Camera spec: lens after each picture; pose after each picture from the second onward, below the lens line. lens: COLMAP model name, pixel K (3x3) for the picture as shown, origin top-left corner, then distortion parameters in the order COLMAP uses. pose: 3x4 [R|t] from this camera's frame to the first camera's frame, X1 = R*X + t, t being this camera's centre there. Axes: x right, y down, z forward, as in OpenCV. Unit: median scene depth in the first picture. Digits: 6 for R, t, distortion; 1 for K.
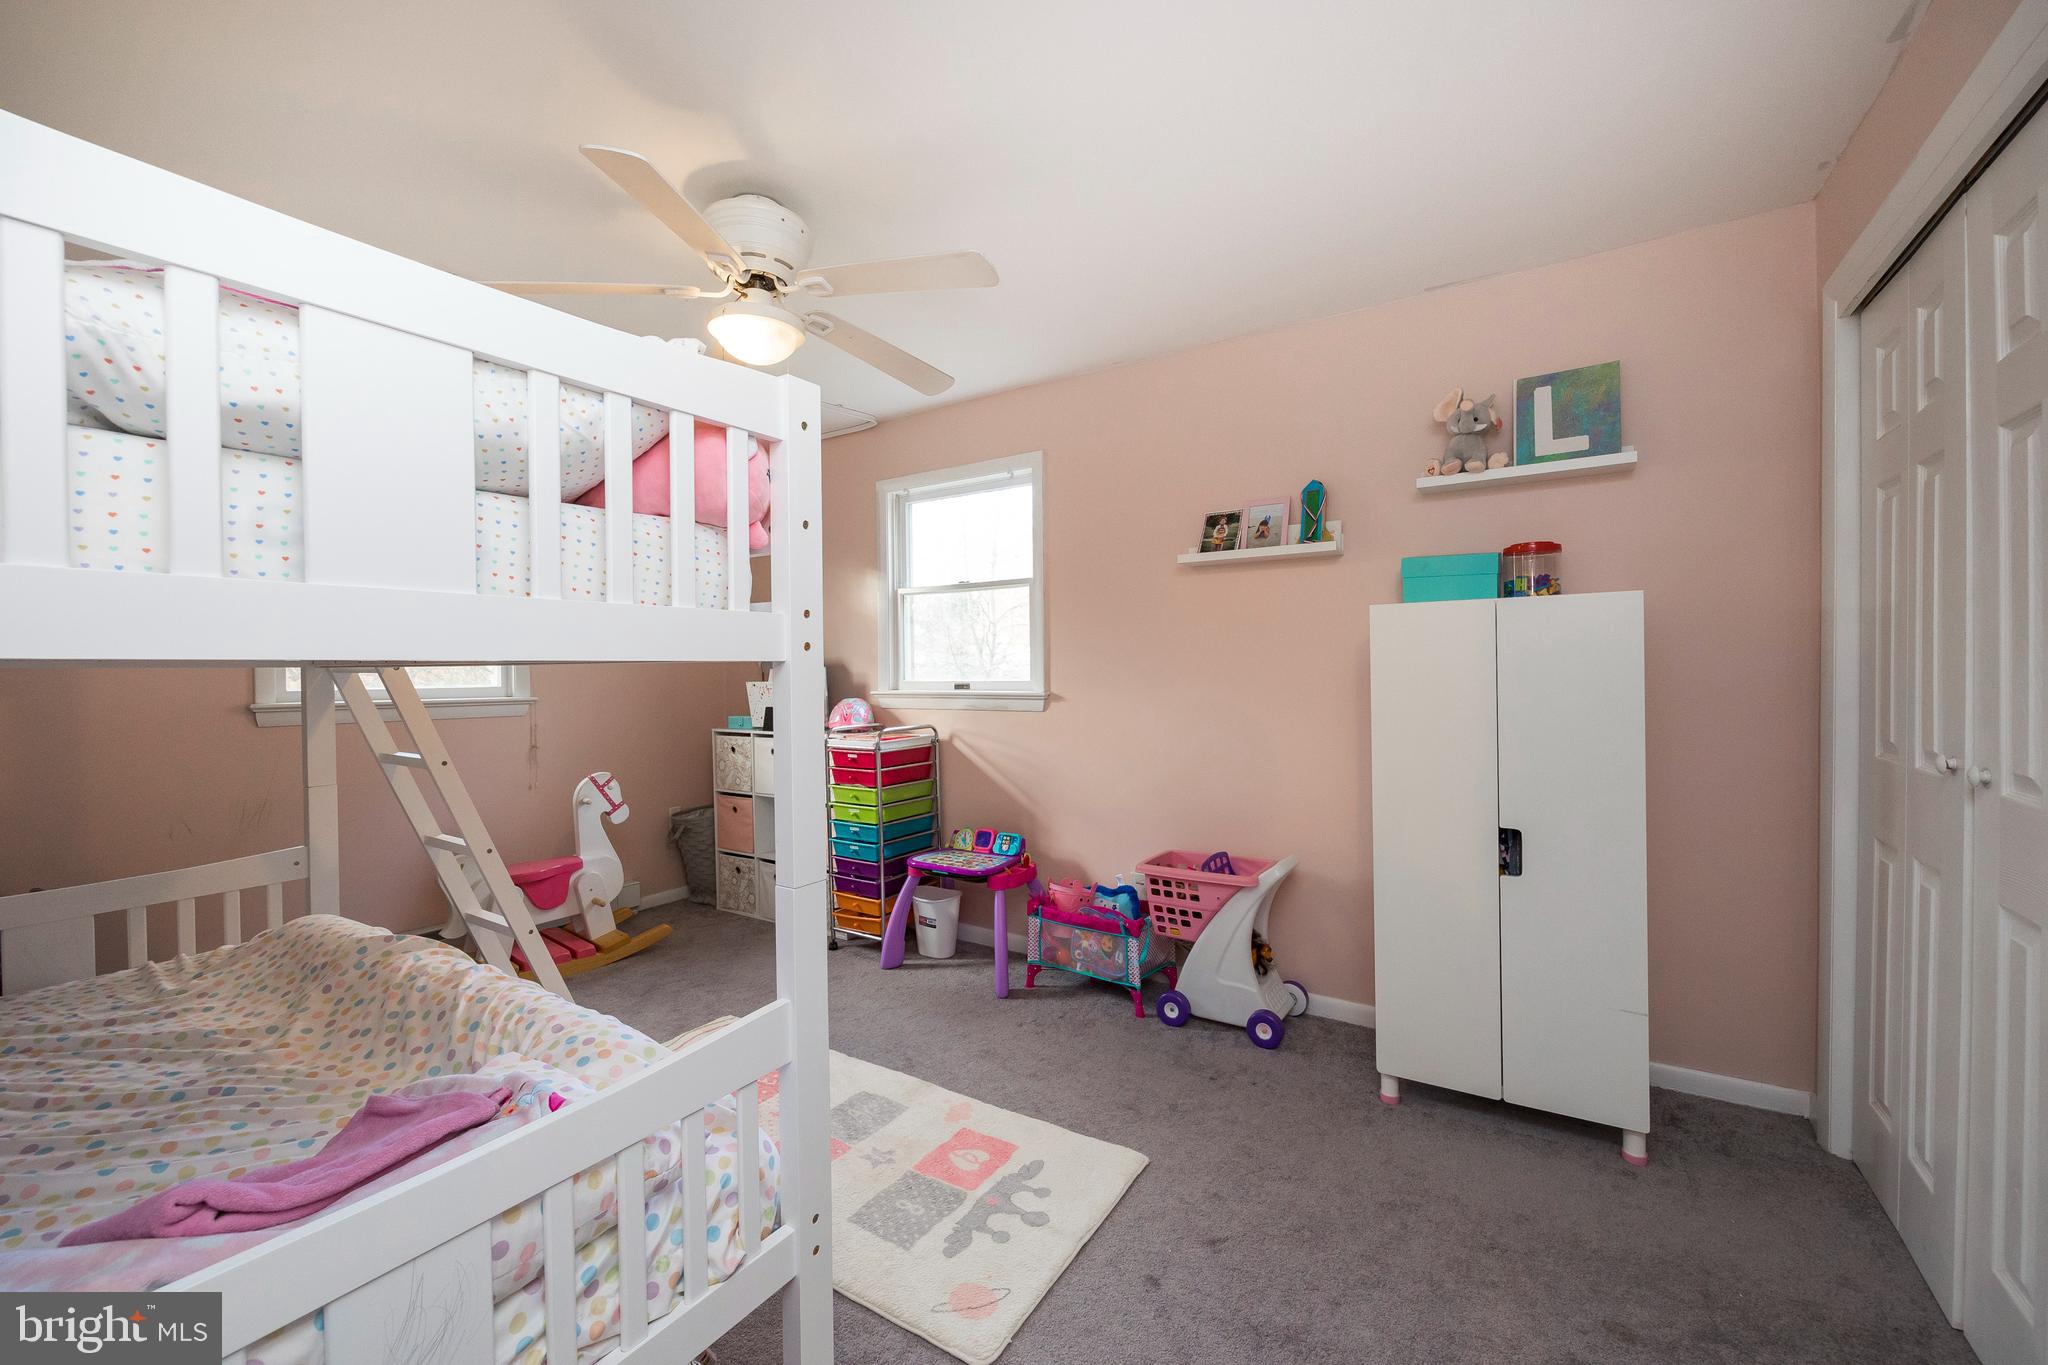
lens RADIAL K [[817.5, 0, 1024.6], [0, 817.5, 680.3], [0, 0, 1]] dist [-0.007341, 0.000758]
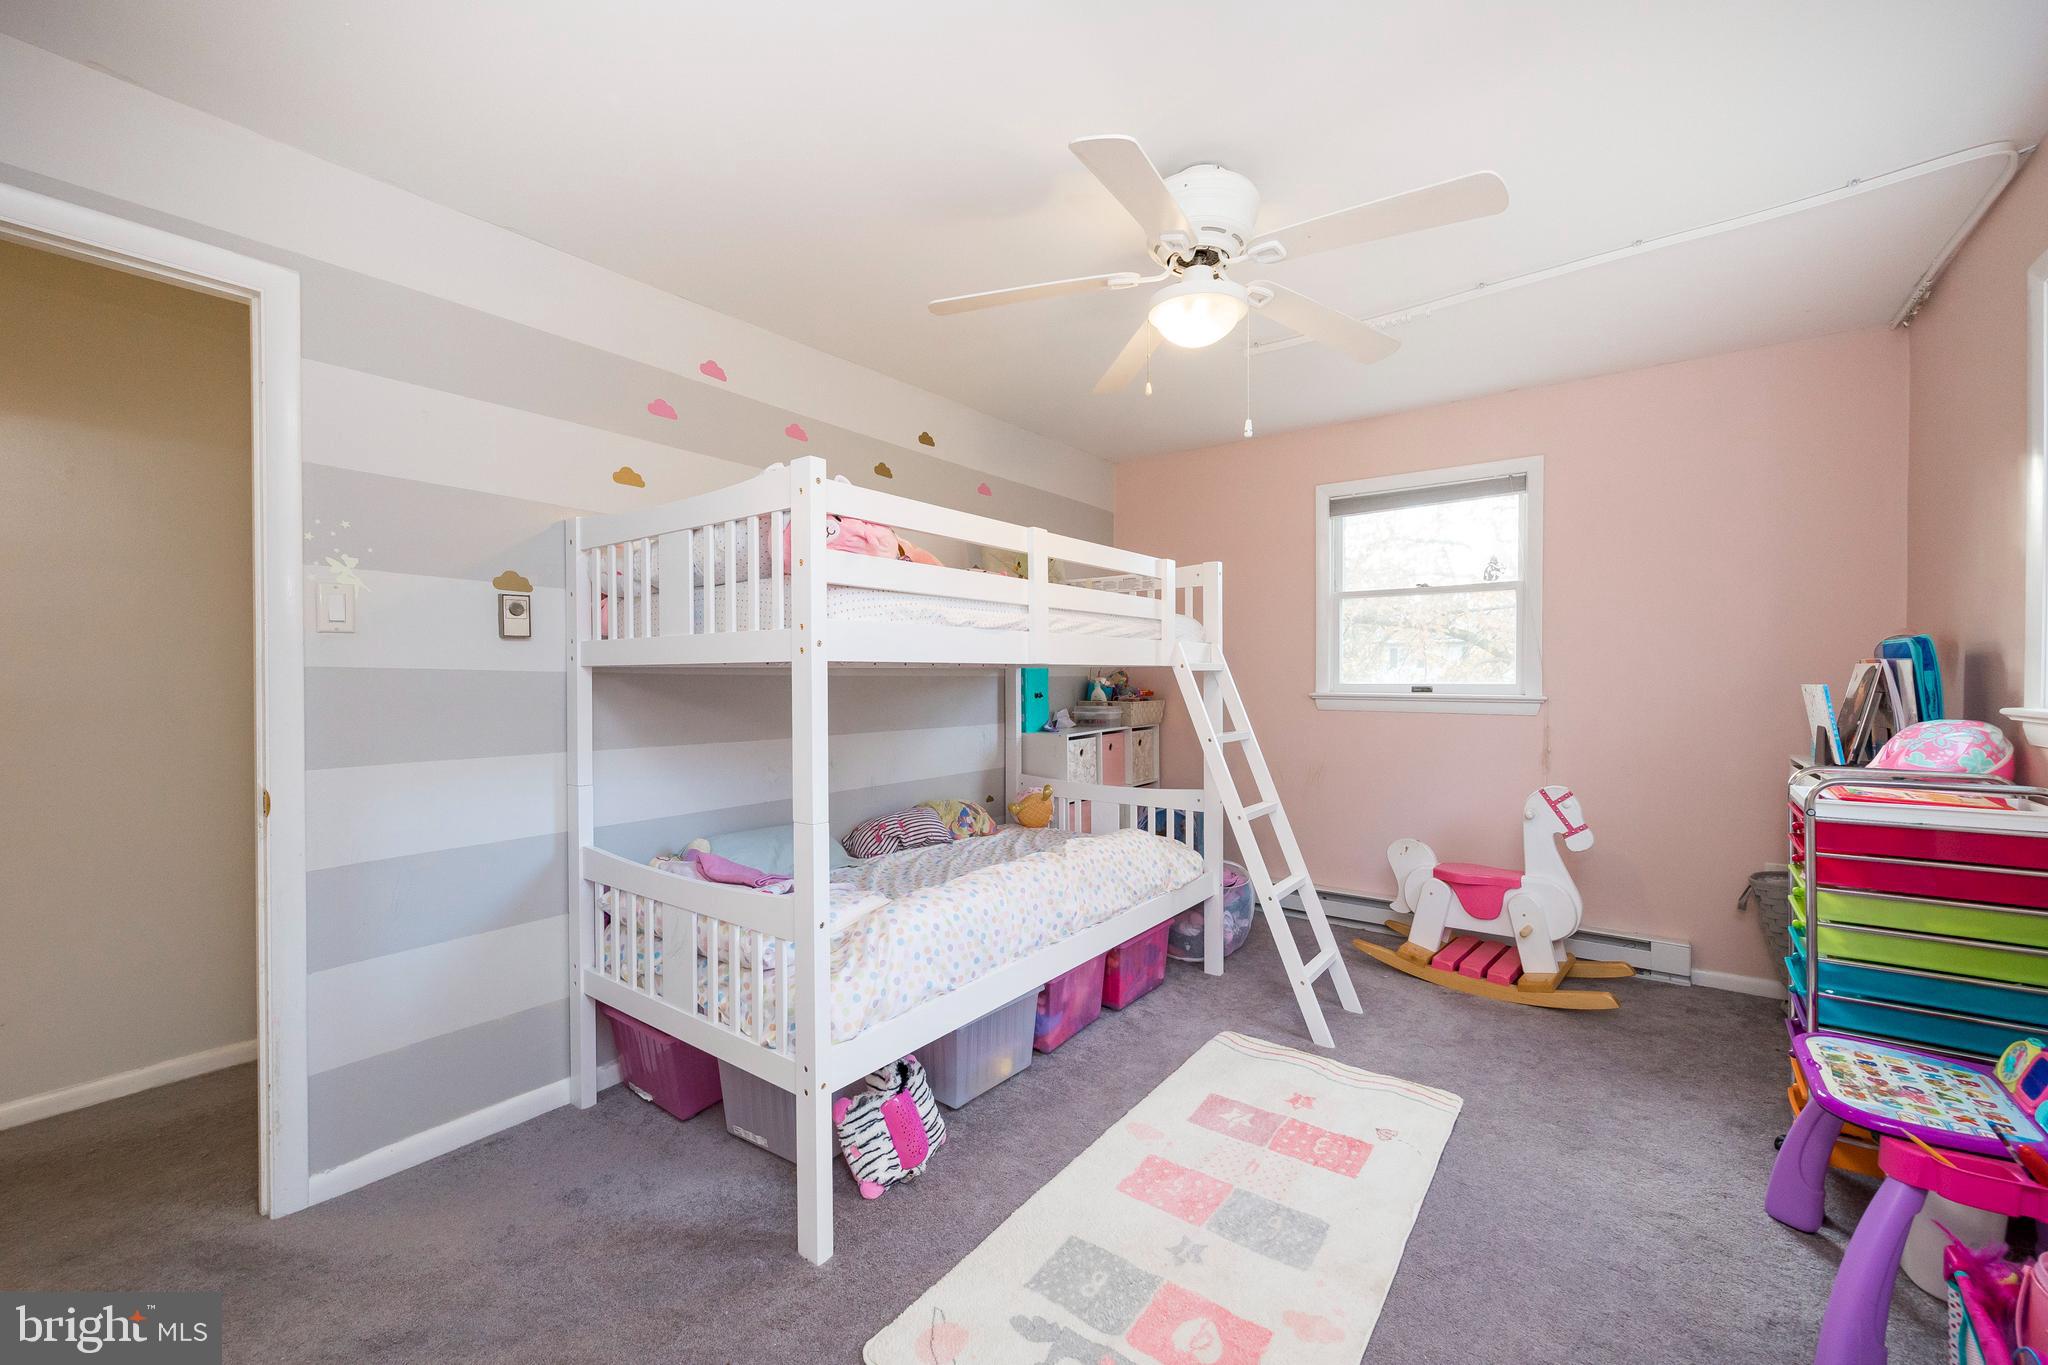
lens RADIAL K [[817.5, 0, 1022.7], [0, 817.5, 683.7], [0, 0, 1]] dist [-0.007341, 0.000758]
pose [[-0.077069, 0.016392, -0.996891, 0.378760], [-0.008535, 0.999817, 0.017100, -0.003956], [0.996989, 0.009826, -0.076915, 0.517260]]
